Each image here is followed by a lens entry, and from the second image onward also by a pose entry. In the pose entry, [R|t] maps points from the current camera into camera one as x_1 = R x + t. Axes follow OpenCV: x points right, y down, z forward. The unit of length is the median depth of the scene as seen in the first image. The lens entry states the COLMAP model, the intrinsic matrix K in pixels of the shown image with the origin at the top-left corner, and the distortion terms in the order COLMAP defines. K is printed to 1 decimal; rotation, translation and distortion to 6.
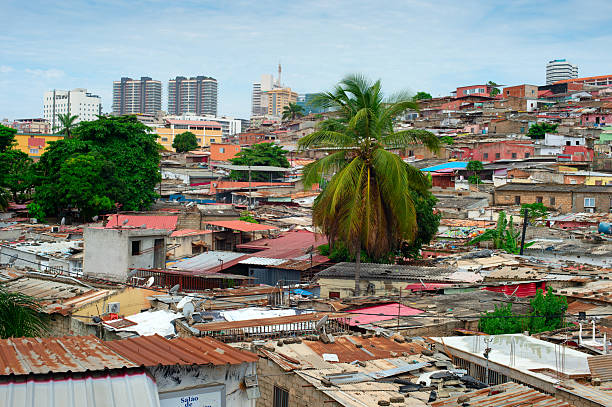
lens RADIAL K [[856.3, 0, 306.0], [0, 856.3, 203.5], [0, 0, 1]] dist [-0.117407, 0.069965]
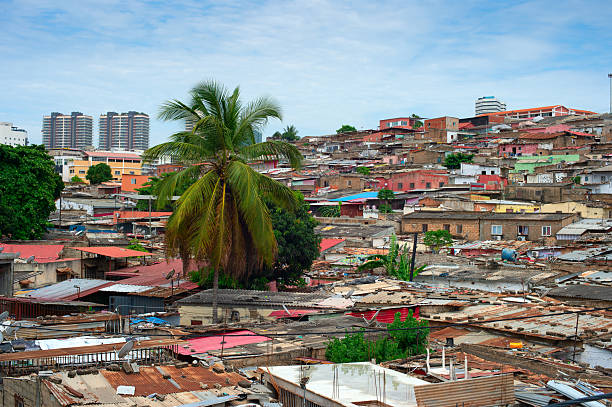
lens RADIAL K [[856.3, 0, 306.0], [0, 856.3, 203.5], [0, 0, 1]] dist [-0.117407, 0.069965]
pose [[0.997145, -0.001161, 0.075507, 0.036062], [0.004391, 0.999081, -0.042628, 0.007819], [-0.075388, 0.042838, 0.996234, 0.033939]]
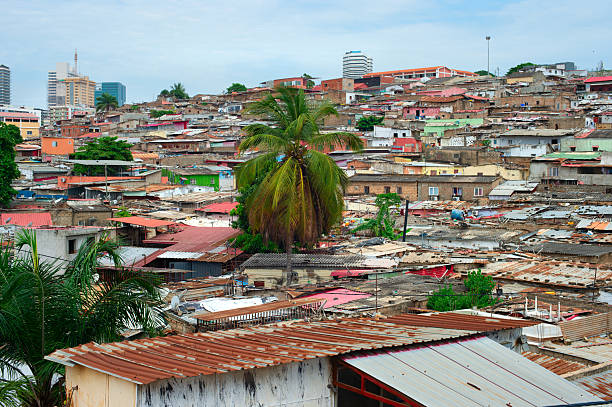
lens RADIAL K [[856.3, 0, 306.0], [0, 856.3, 203.5], [0, 0, 1]] dist [-0.117407, 0.069965]
pose [[0.971687, -0.021544, 0.235285, -0.071729], [0.018465, 0.999713, 0.015285, -0.004548], [-0.235547, -0.010508, 0.971806, -0.028198]]
